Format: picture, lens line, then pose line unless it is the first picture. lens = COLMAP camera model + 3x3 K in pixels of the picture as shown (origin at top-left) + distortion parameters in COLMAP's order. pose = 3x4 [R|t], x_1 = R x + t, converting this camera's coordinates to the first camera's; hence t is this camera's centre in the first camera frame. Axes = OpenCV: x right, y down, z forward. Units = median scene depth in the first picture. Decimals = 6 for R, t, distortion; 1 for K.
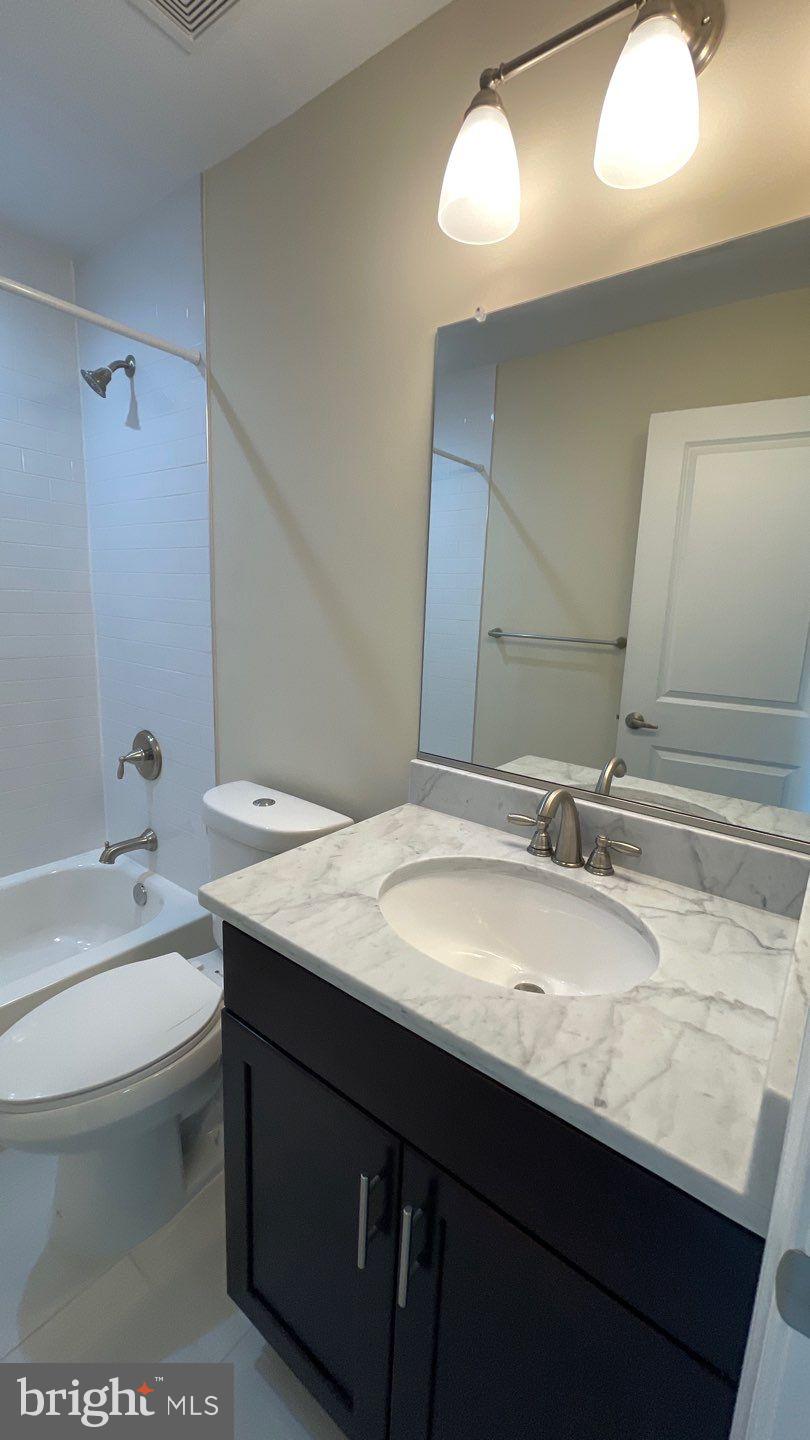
lens RADIAL K [[587.7, 0, 412.3], [0, 587.7, 709.8], [0, 0, 1]] dist [0.001407, 0.000489]
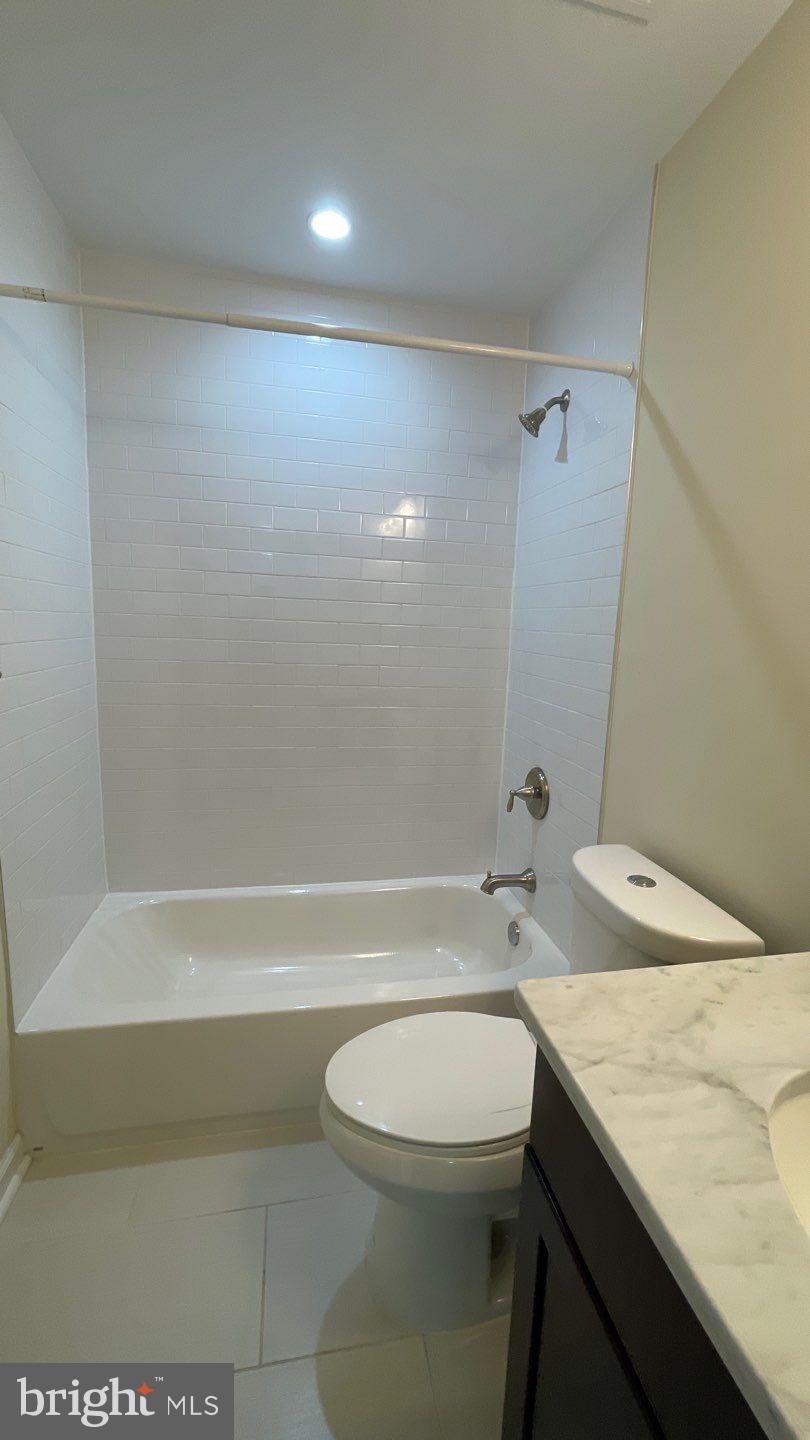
lens RADIAL K [[587.7, 0, 412.3], [0, 587.7, 709.8], [0, 0, 1]] dist [0.001407, 0.000489]
pose [[0.758096, 0.087657, -0.646225, 0.010790], [-0.128961, 0.991507, -0.016794, -0.020457], [0.639264, 0.096069, 0.762962, 0.141461]]
